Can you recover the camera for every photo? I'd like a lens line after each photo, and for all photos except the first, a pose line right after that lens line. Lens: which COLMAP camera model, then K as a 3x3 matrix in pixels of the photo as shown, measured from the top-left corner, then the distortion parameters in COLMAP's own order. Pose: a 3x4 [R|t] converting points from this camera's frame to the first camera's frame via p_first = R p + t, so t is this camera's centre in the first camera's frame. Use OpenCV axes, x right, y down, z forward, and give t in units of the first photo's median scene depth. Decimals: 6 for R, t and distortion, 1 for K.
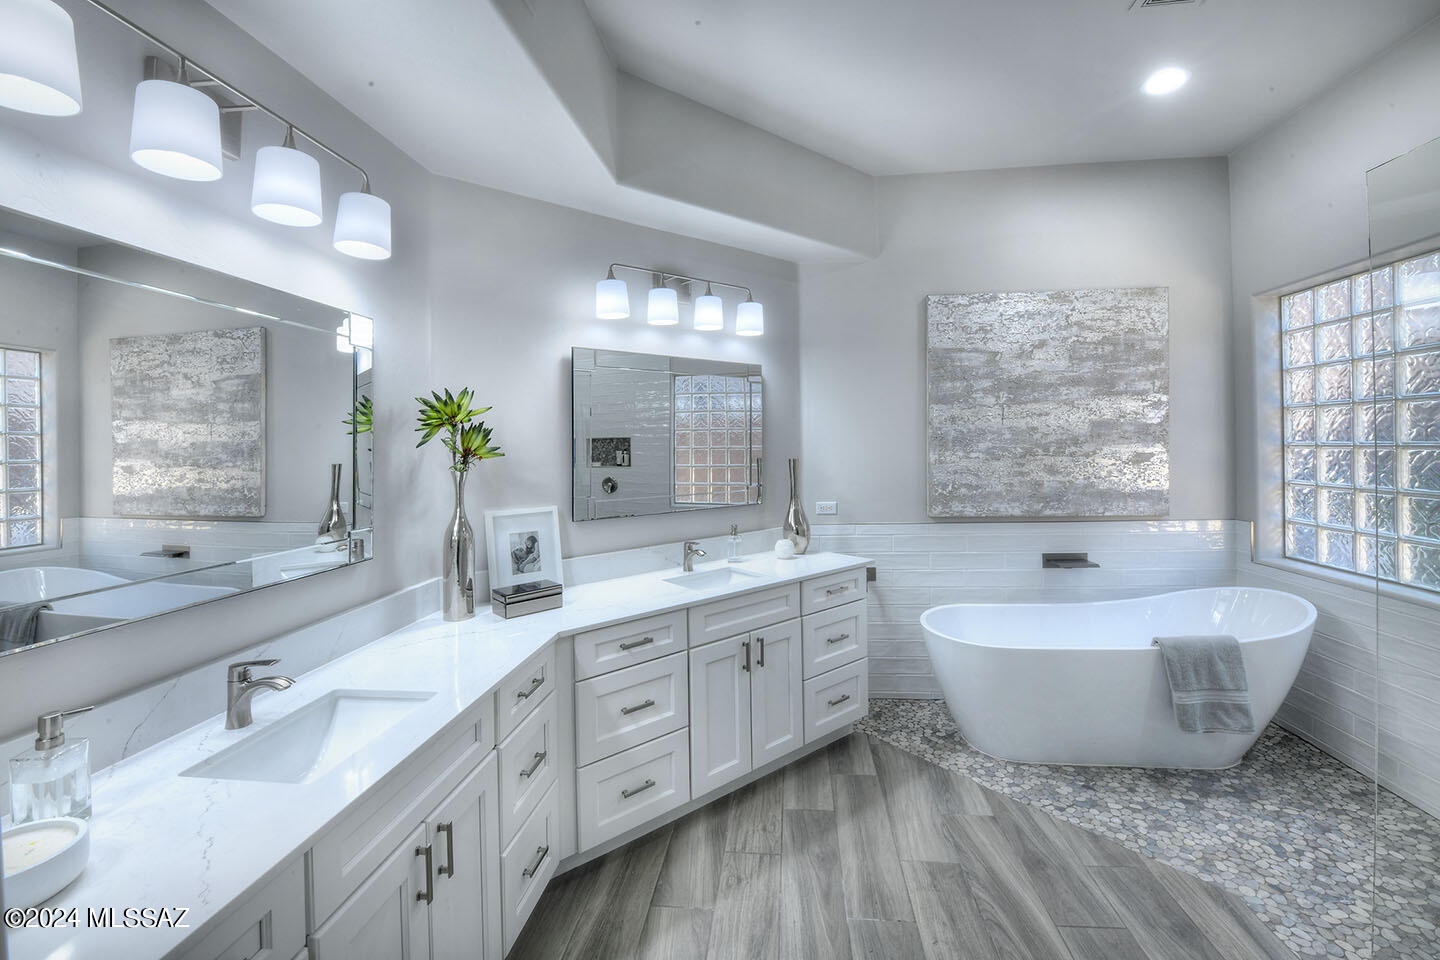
lens RADIAL K [[621.3, 0, 719.5], [0, 621.3, 445.7], [0, 0, 1]] dist [-0.000003, 0.000066]
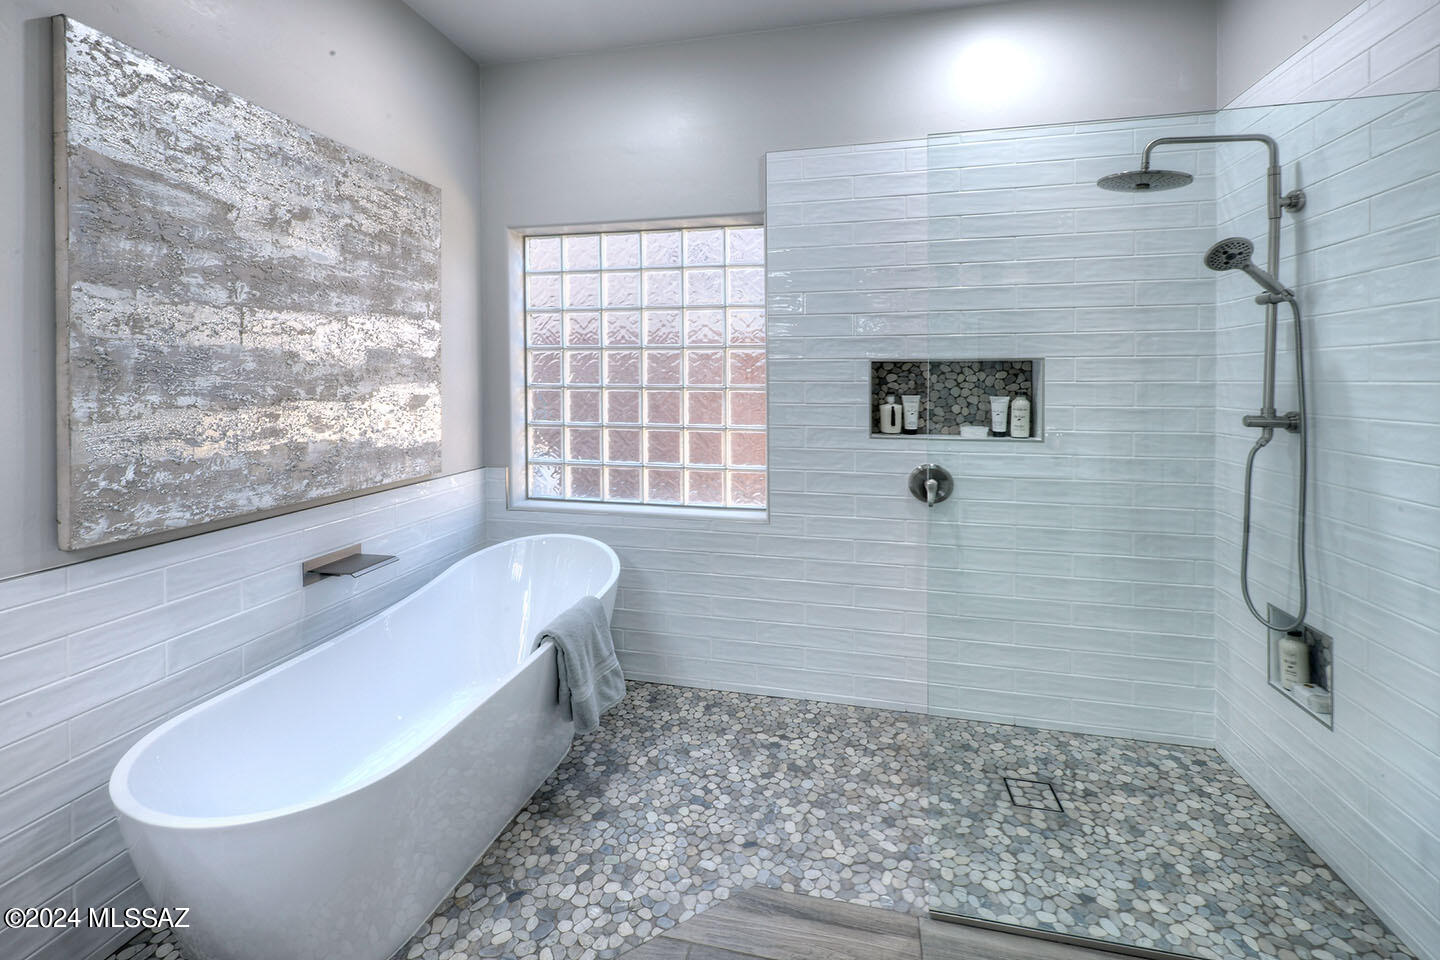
lens RADIAL K [[602.7, 0, 720.4], [0, 602.7, 396.0], [0, 0, 1]] dist [0.000205, 0.000032]
pose [[0.106777, -0.004306, 0.994274, -0.017799], [-0.000268, 0.999990, 0.004359, 0.009302], [-0.994283, -0.000732, 0.106774, 0.549022]]
